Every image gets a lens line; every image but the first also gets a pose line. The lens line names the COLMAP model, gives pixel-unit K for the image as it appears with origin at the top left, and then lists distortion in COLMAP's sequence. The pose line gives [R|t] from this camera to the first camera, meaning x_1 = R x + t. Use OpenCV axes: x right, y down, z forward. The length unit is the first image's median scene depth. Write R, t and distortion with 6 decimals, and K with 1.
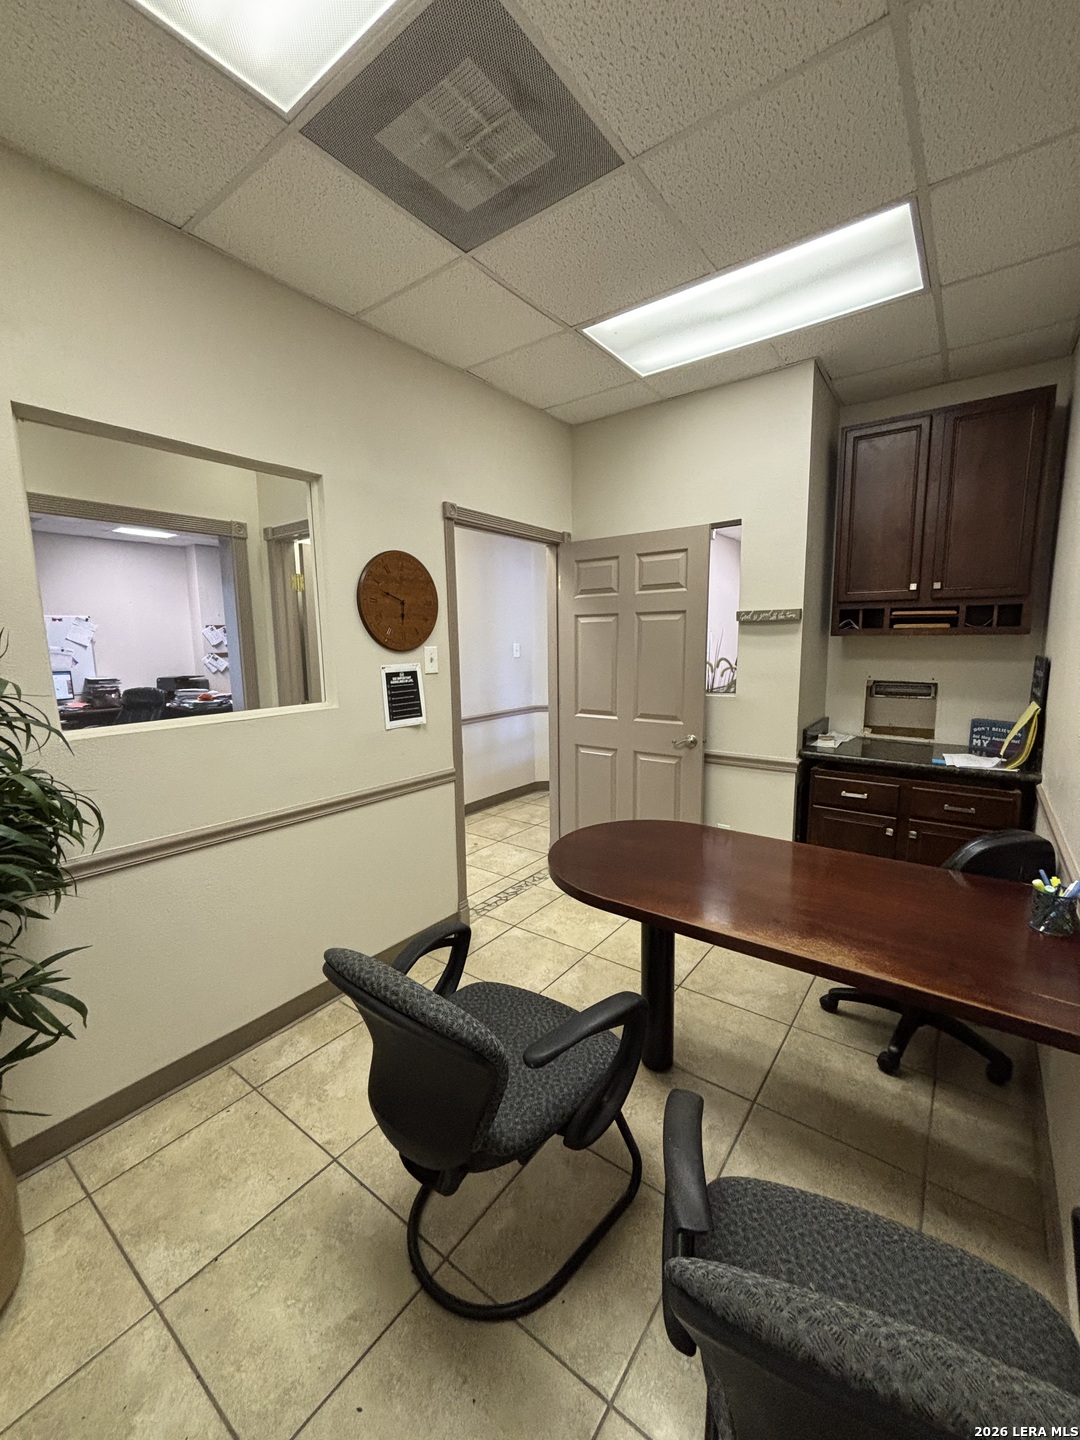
lens RADIAL K [[579.5, 0, 538.3], [0, 579.5, 732.4], [0, 0, 1]] dist [0.000333, -0.000115]
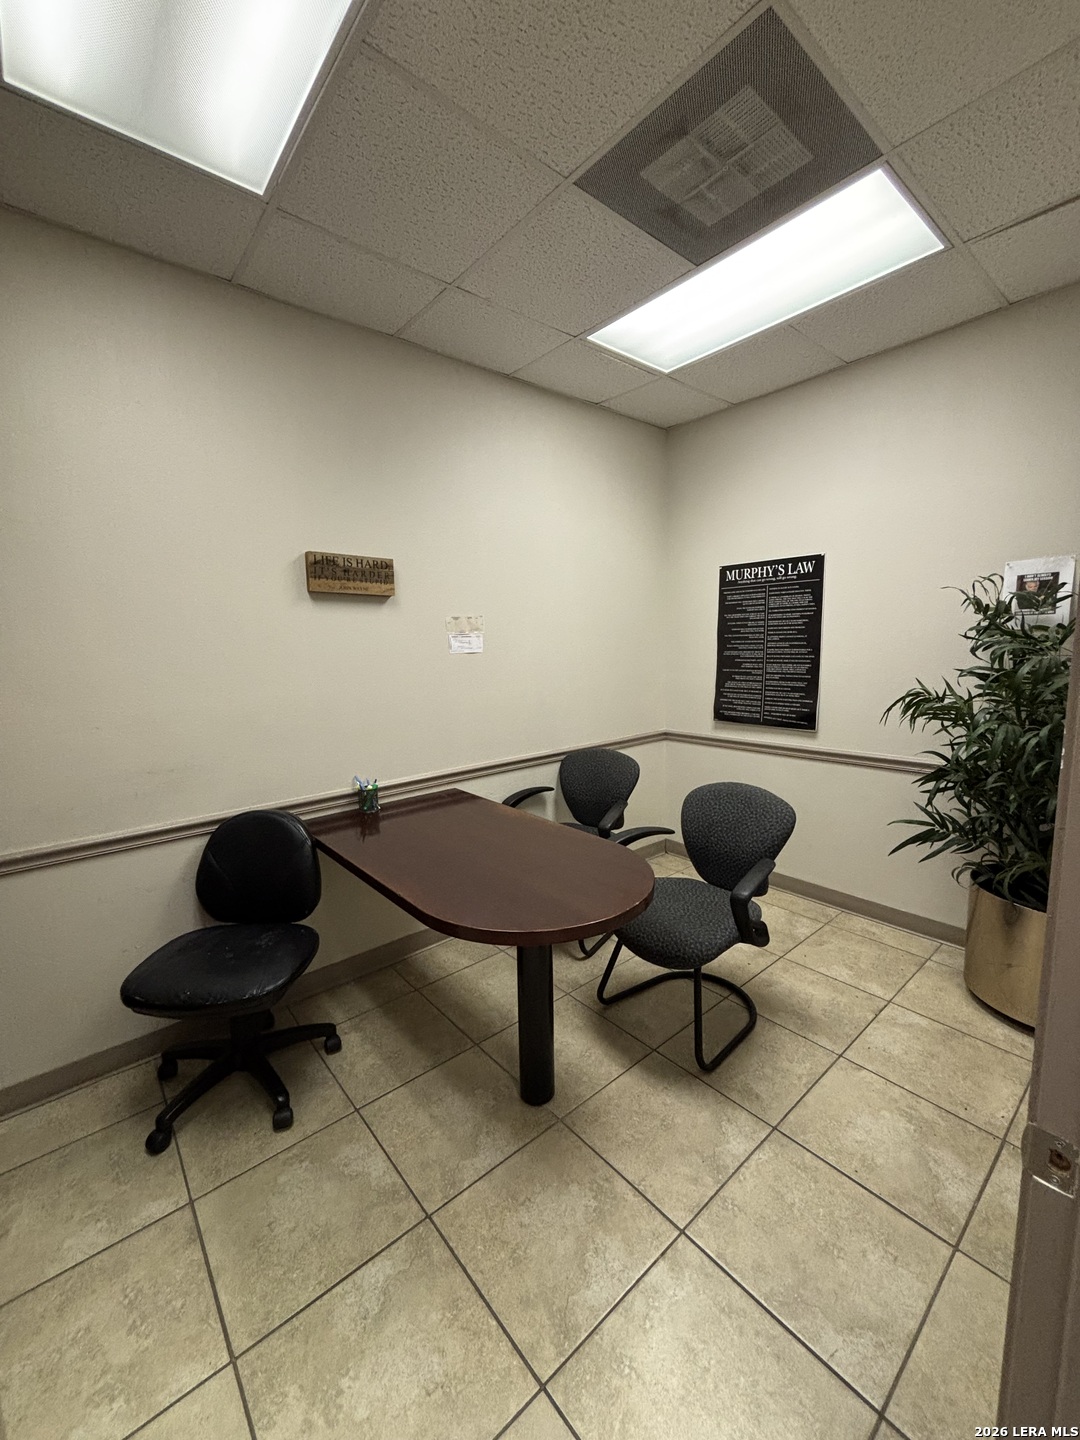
lens RADIAL K [[579.5, 0, 545.0], [0, 579.5, 716.4], [0, 0, 1]] dist [0.000333, -0.000115]
pose [[-0.976181, 0.010565, 0.216699, -0.019506], [0.073018, 0.956545, 0.282293, -0.344179], [-0.204300, 0.291392, -0.934533, 2.167332]]
